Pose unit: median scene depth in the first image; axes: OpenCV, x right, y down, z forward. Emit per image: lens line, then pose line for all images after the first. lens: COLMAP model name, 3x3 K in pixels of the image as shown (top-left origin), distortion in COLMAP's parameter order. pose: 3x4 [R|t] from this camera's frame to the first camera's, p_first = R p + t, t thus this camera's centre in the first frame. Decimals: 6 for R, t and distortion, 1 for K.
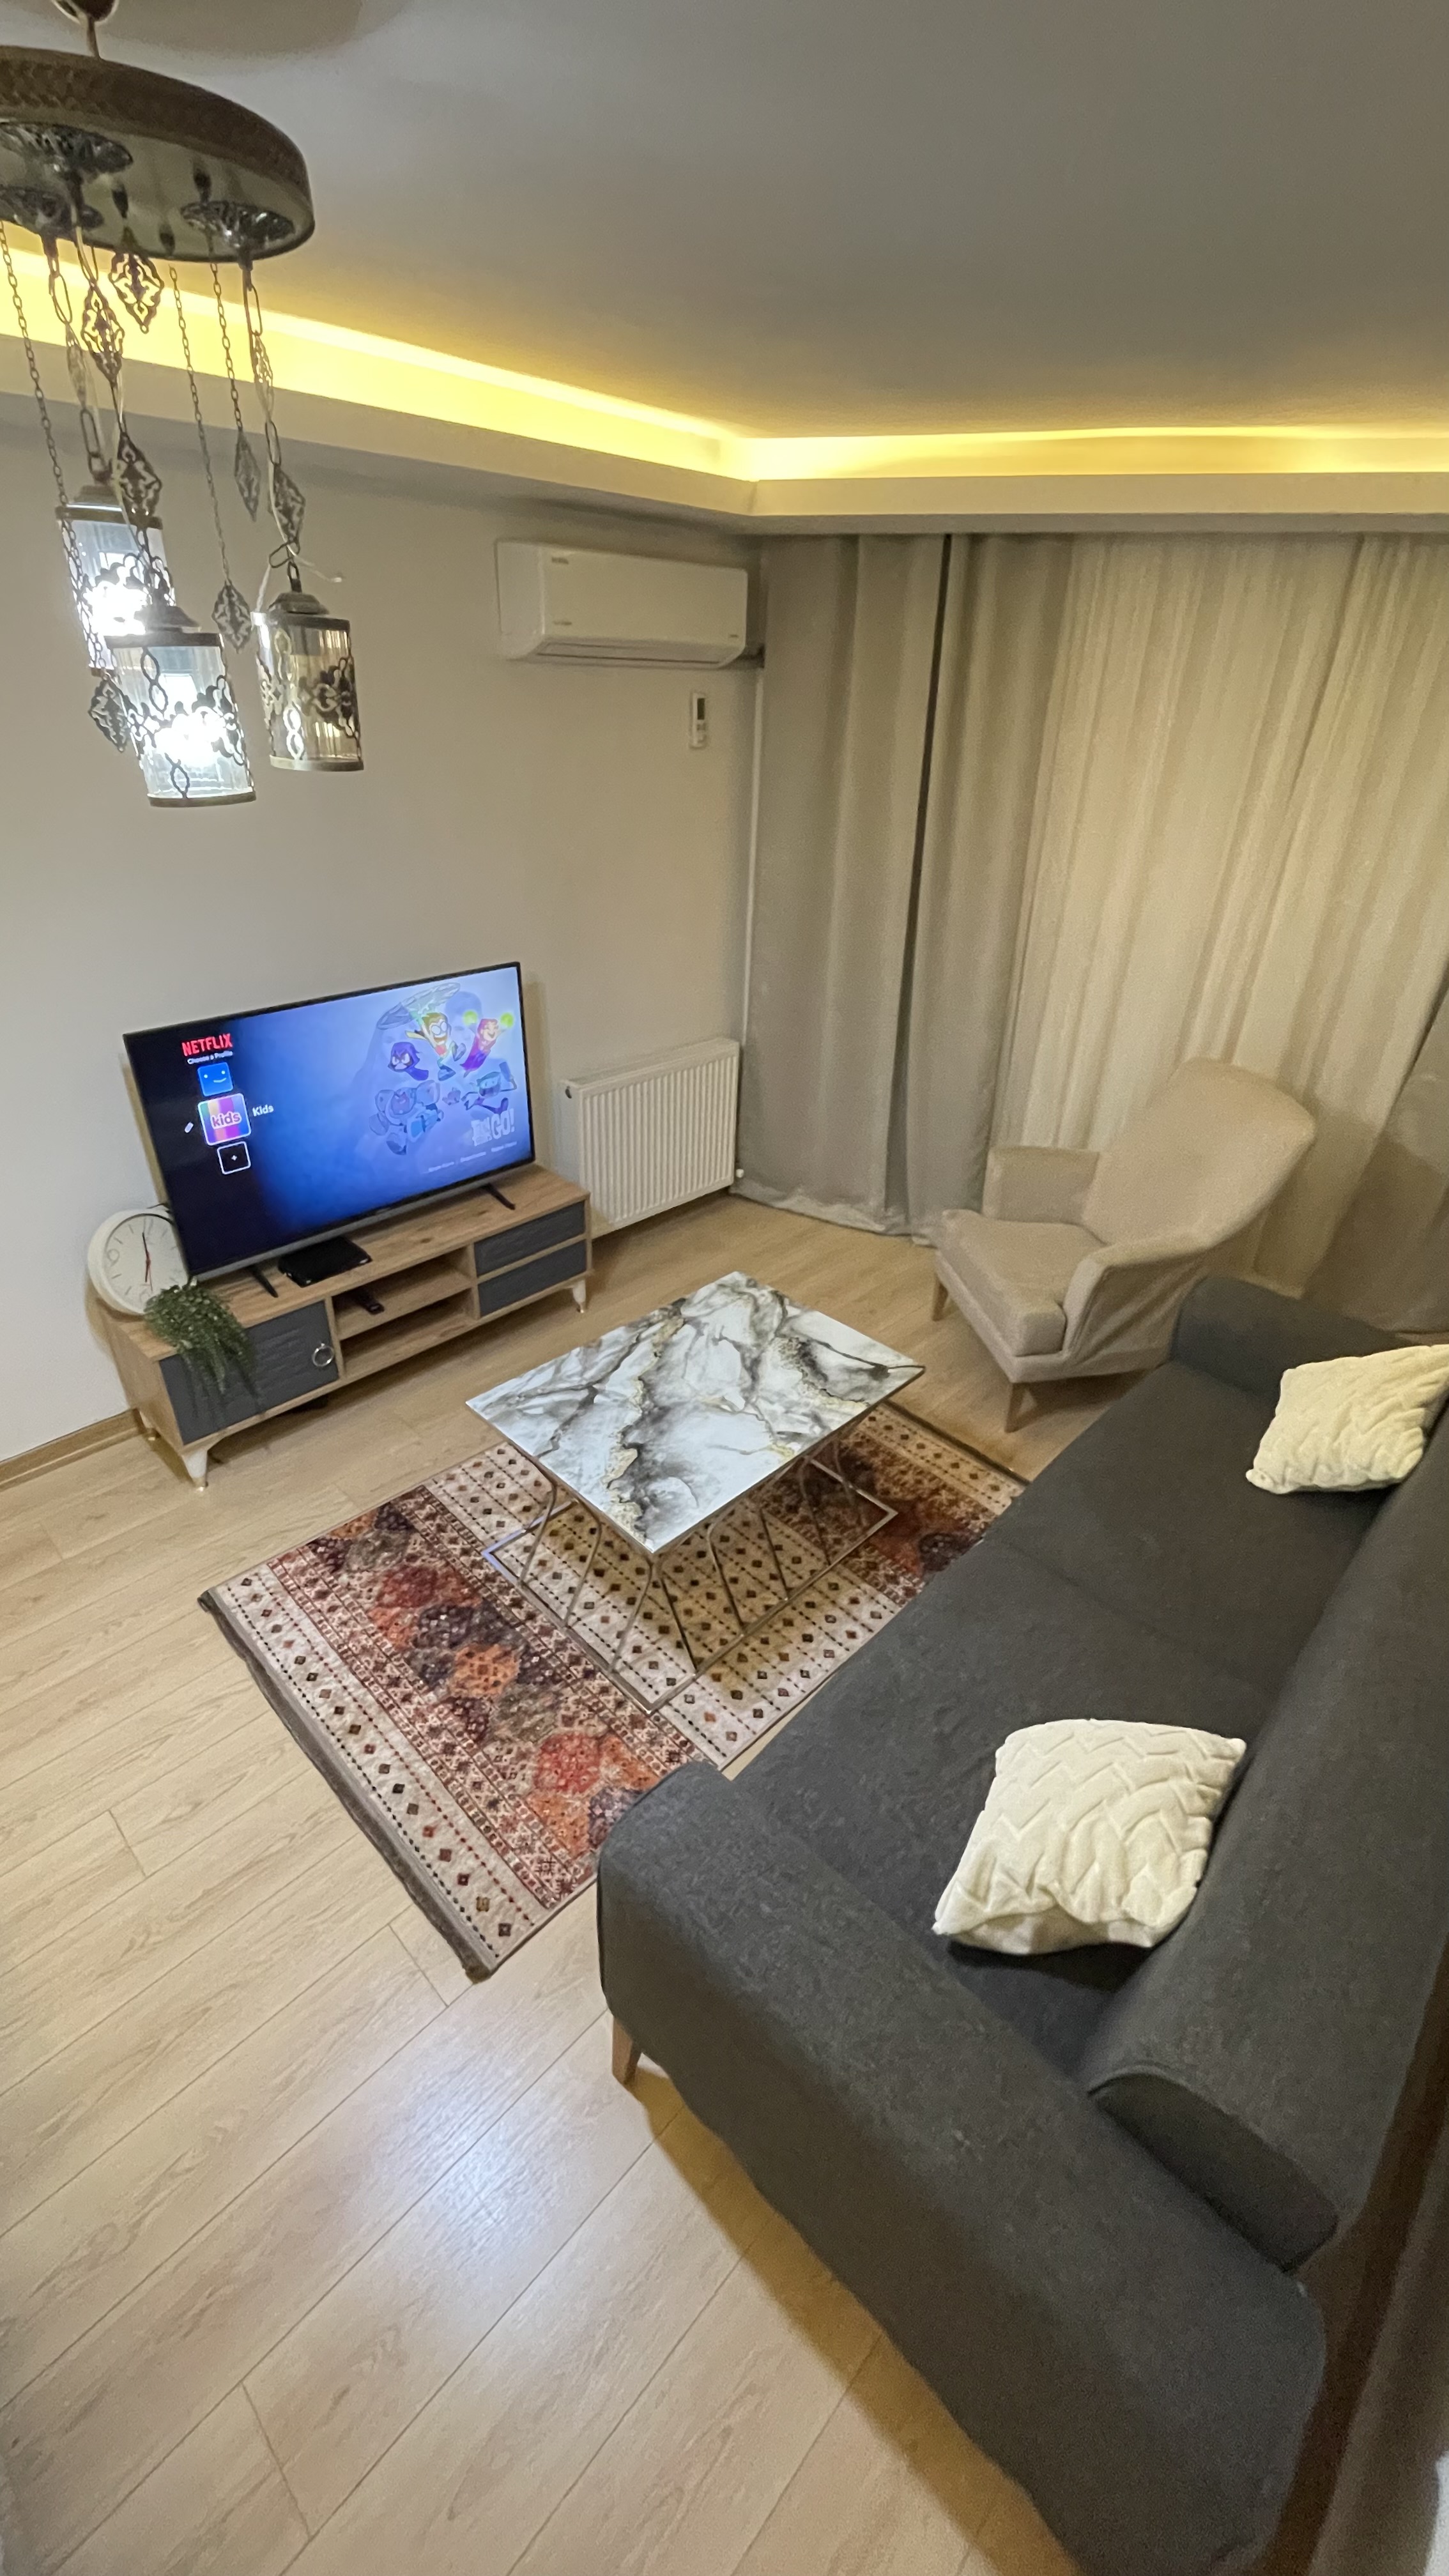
lens RADIAL K [[1024.8, 0, 734.4], [0, 1024.8, 1292.4], [0, 0, 1]] dist [-0.009881, -0.000139]
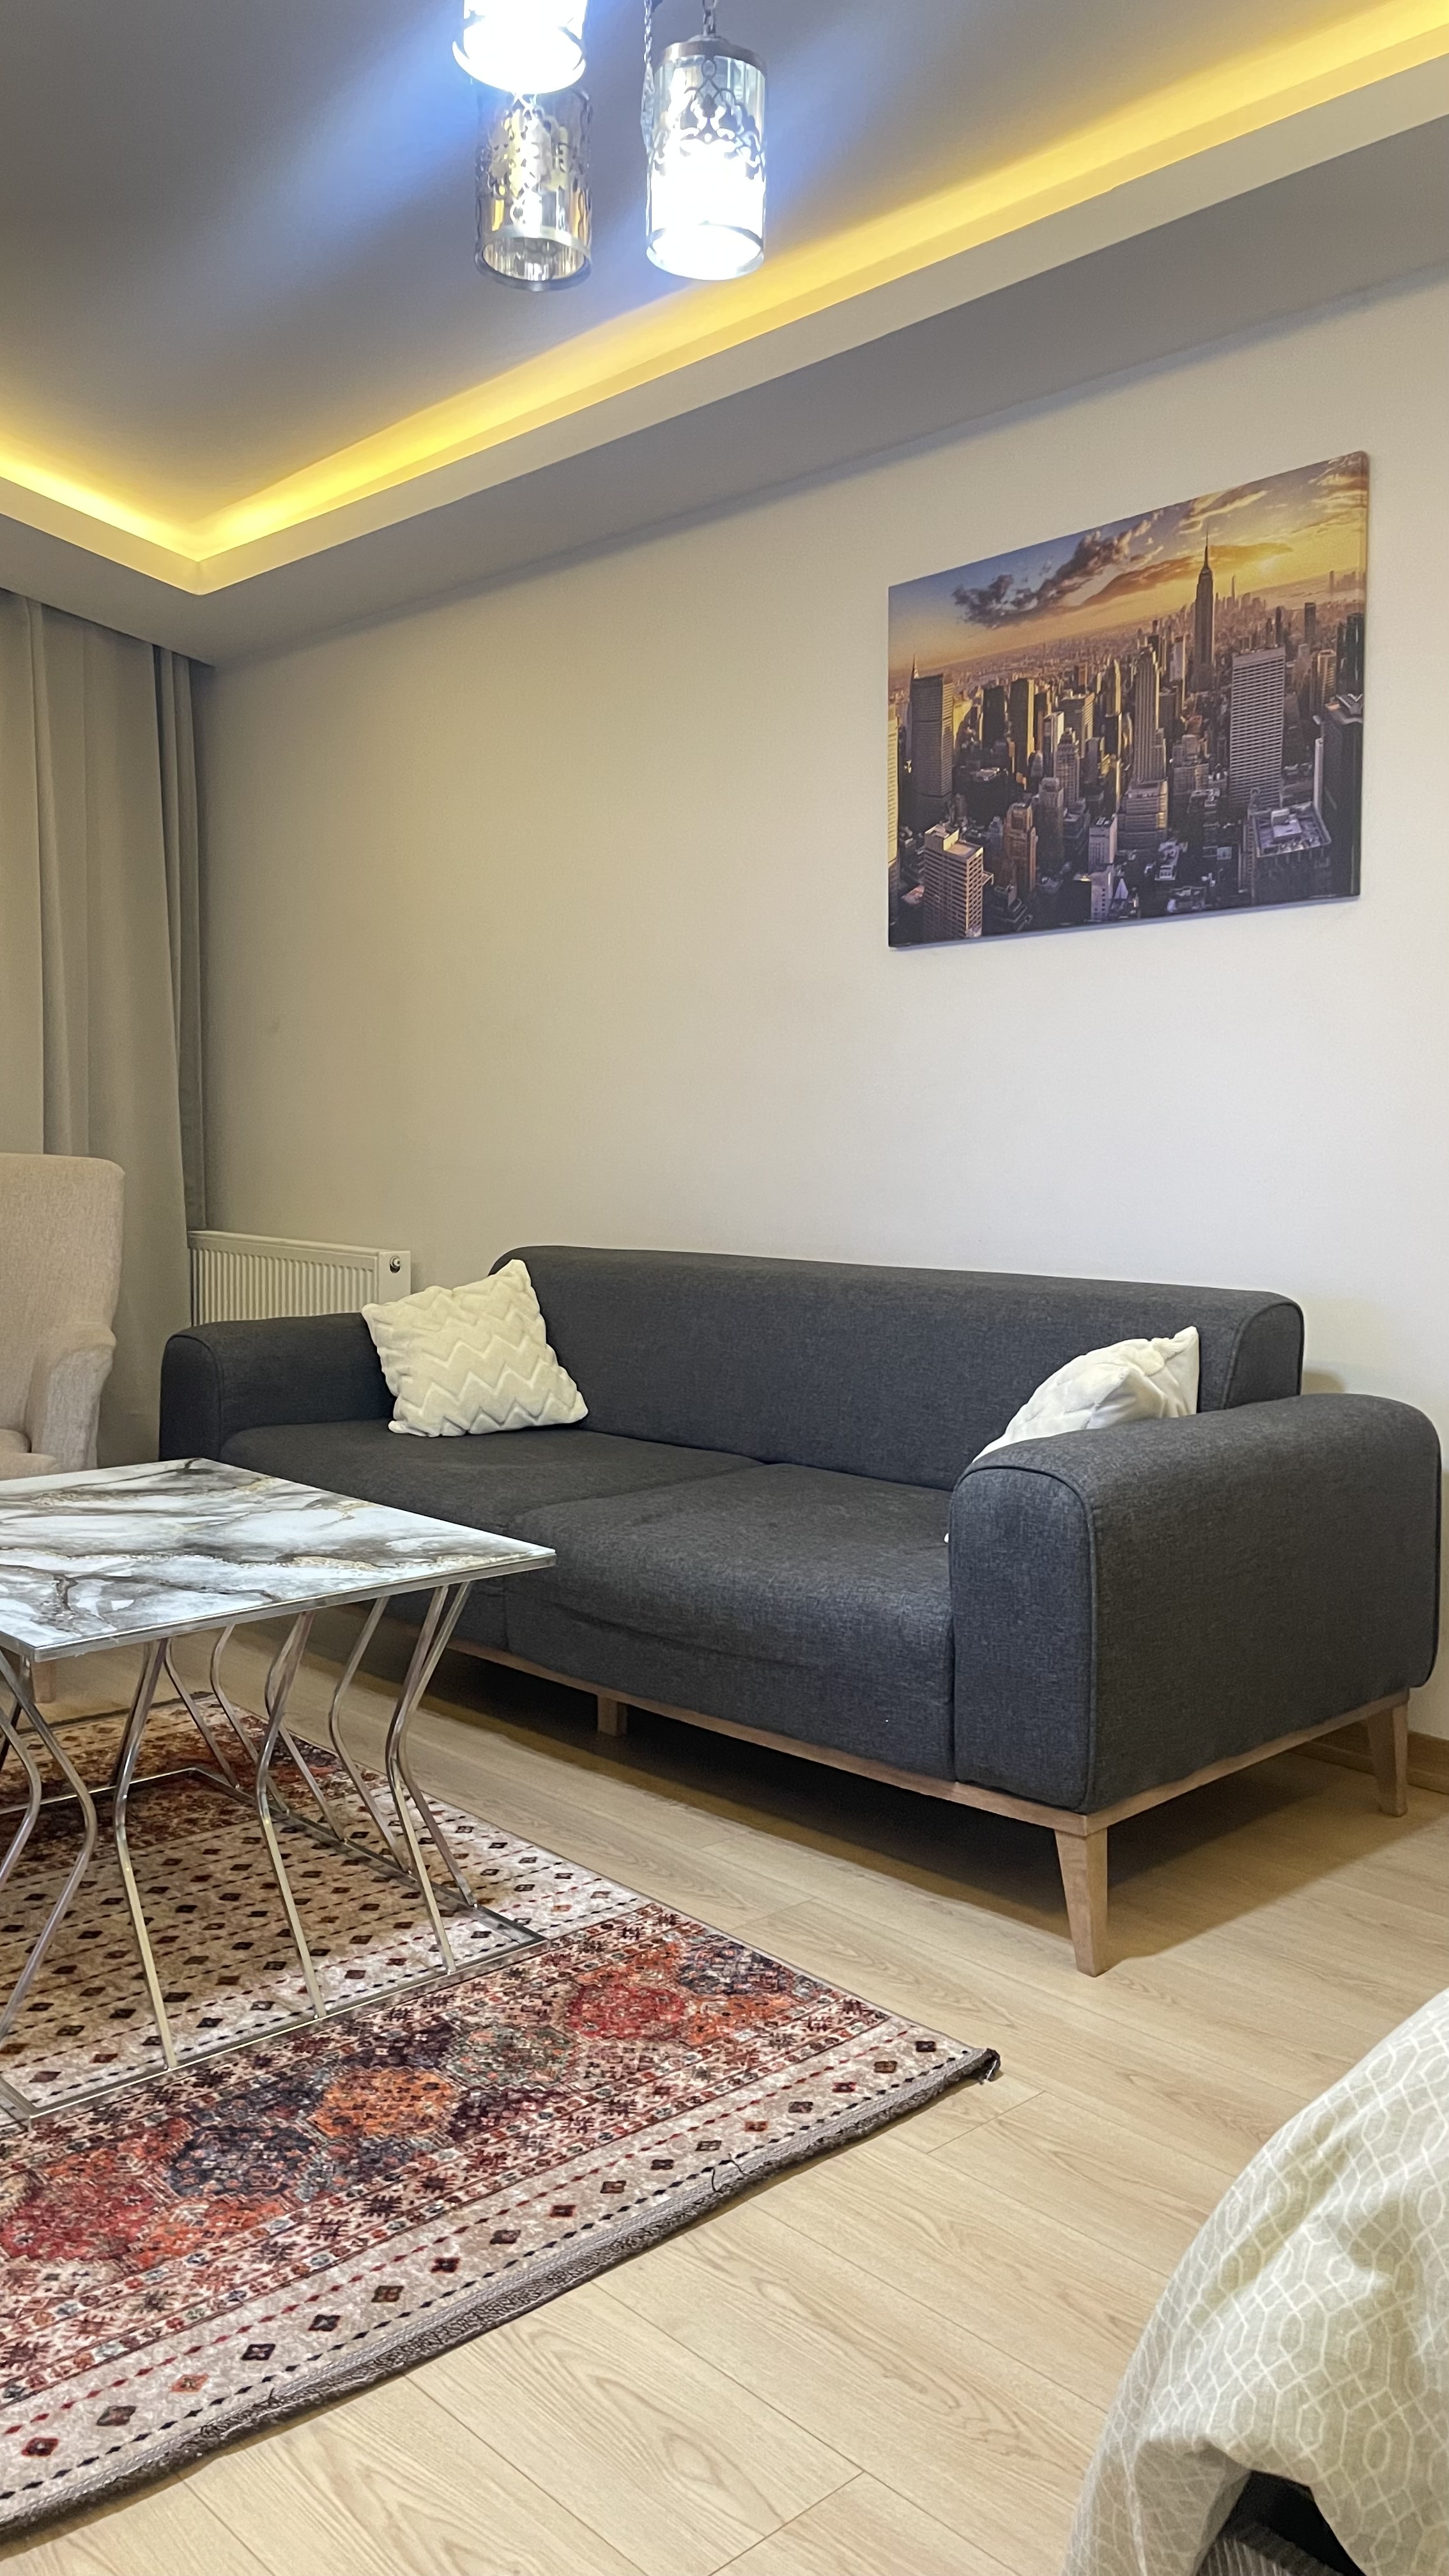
lens RADIAL K [[1960.5, 0, 719.0], [0, 1960.5, 1273.9], [0, 0, 1]] dist [0.104988, -0.142148]
pose [[0.051261, -0.098759, 0.993790, -0.903901], [0.510021, 0.858138, 0.058971, 0.060062], [-0.858633, 0.503831, 0.094359, 0.496997]]
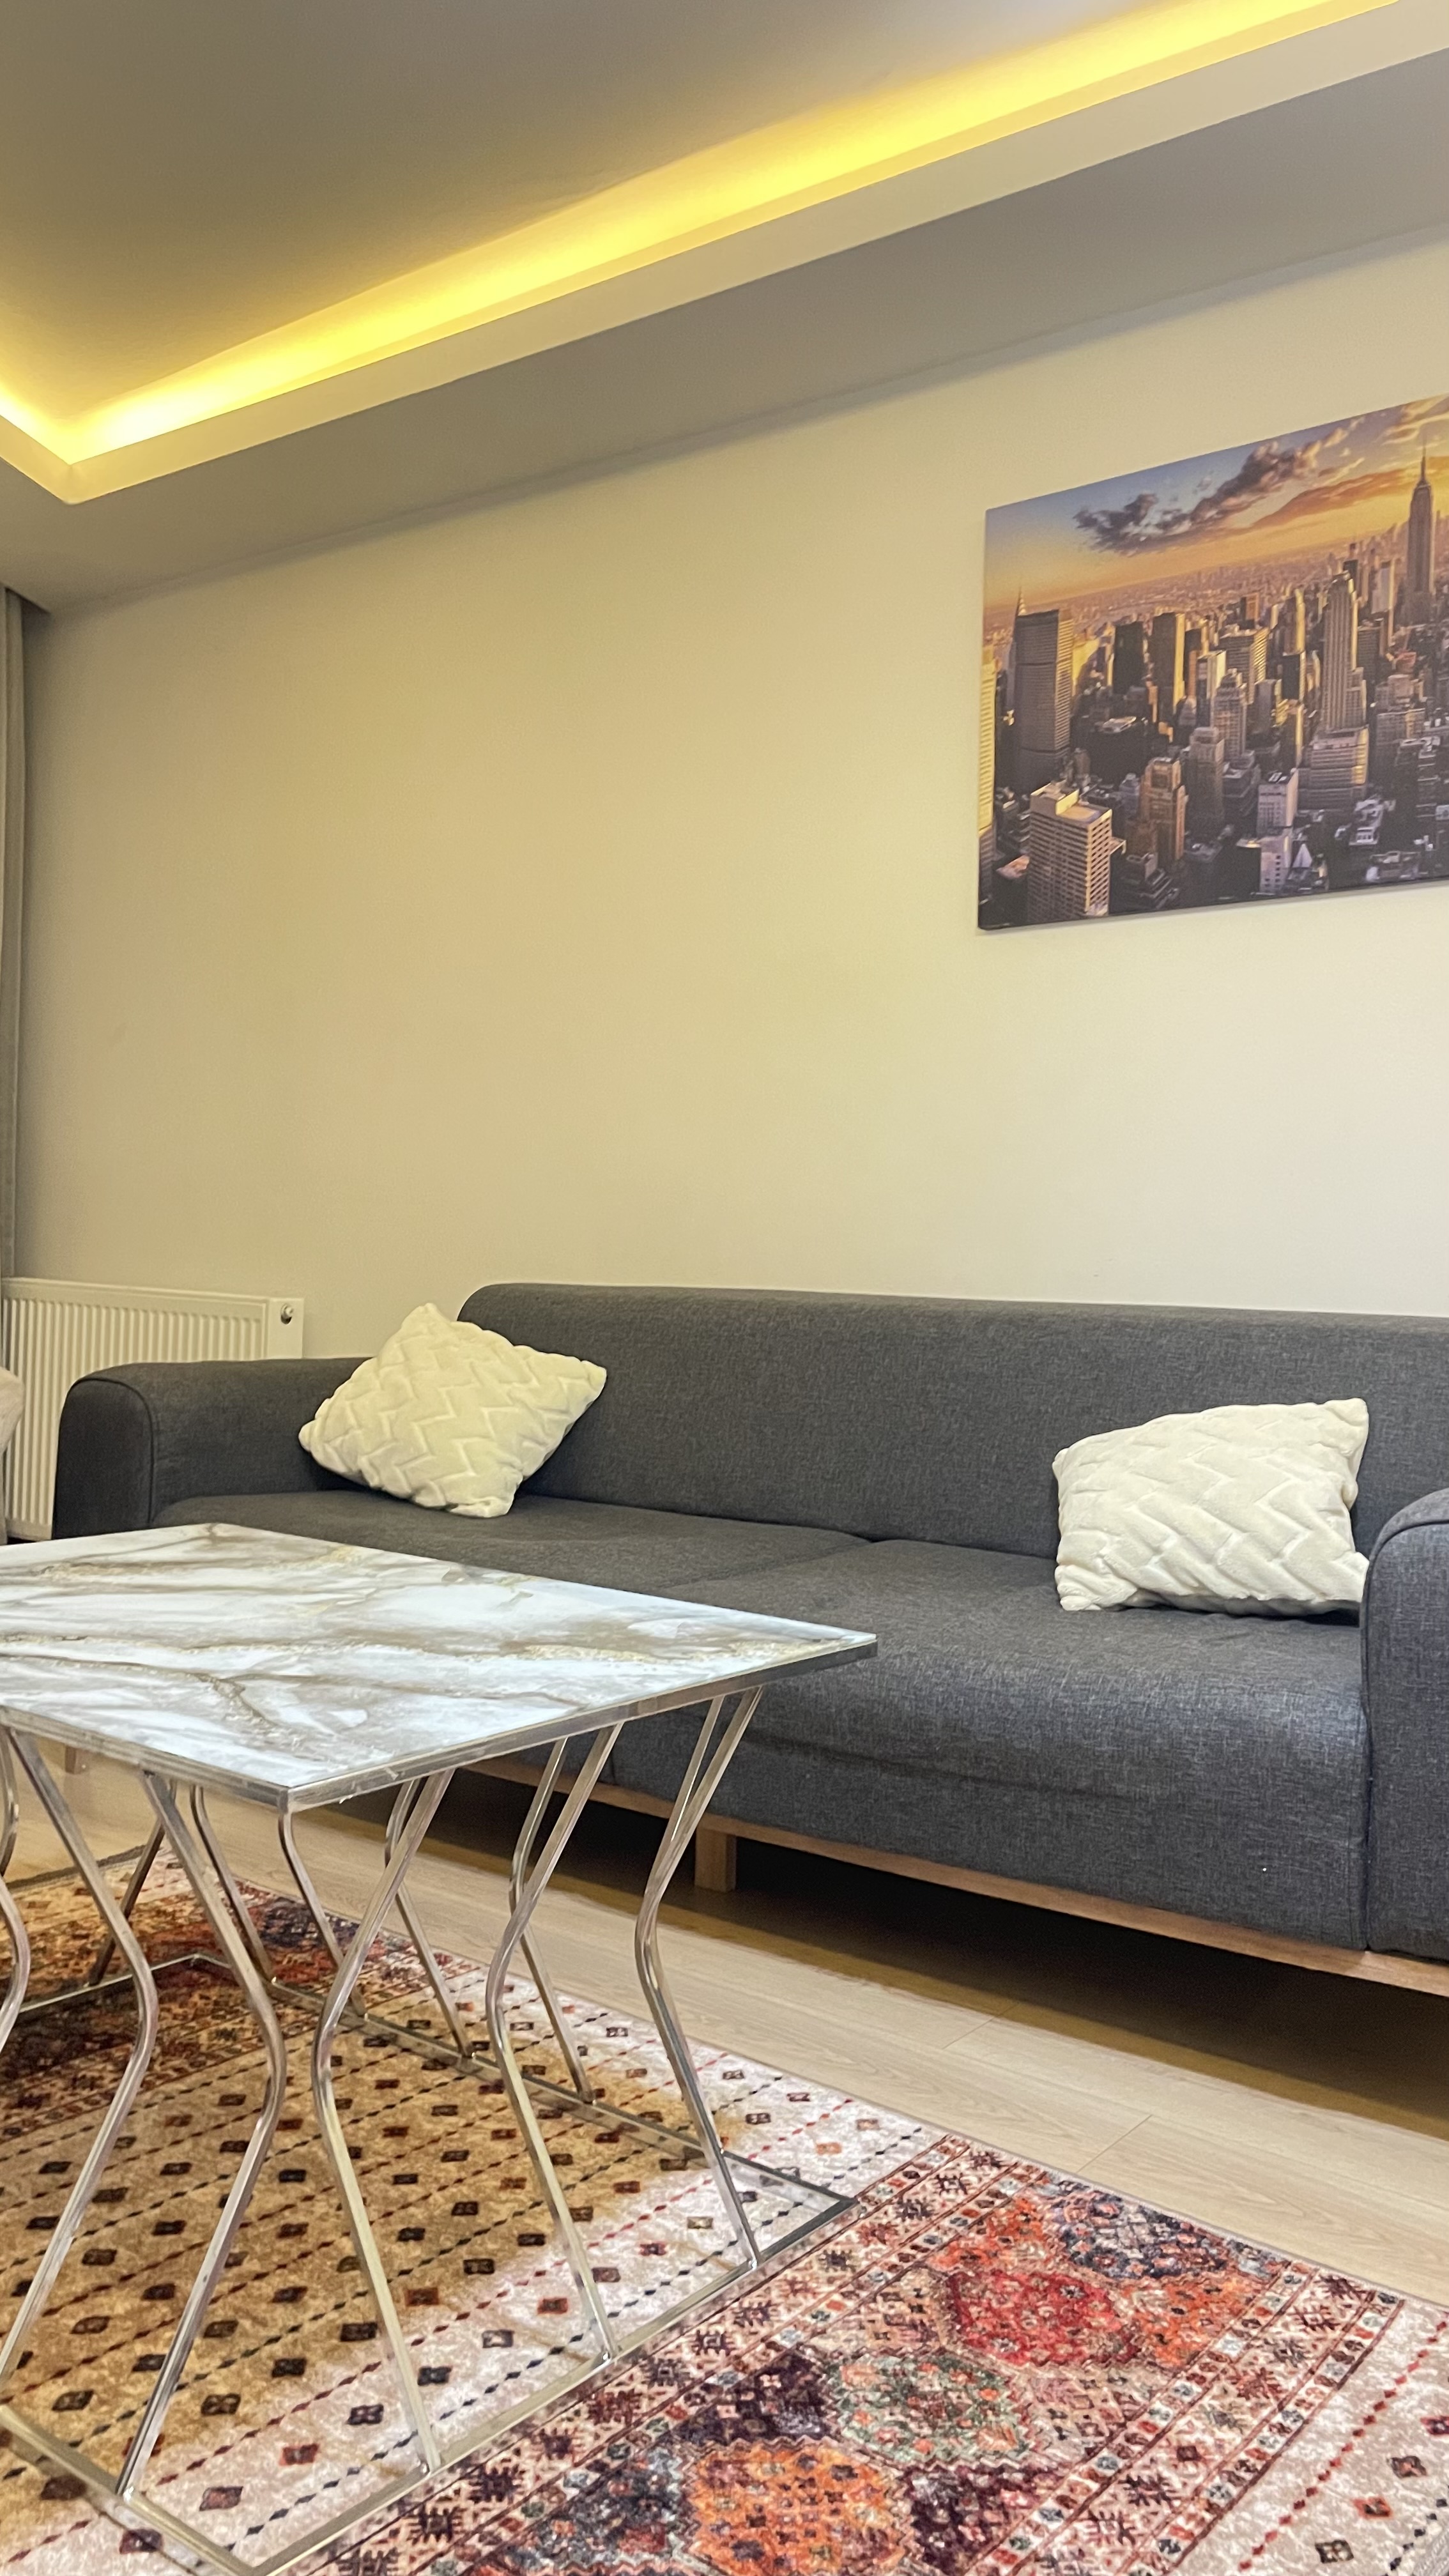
lens RADIAL K [[1961.3, 0, 707.9], [0, 1961.3, 1286.1], [0, 0, 1]] dist [0.087850, -0.115807]
pose [[-0.115713, -0.045871, 0.992223, -0.652858], [0.482494, 0.870565, 0.096515, -0.000125], [-0.868222, 0.489910, -0.078603, 0.743272]]
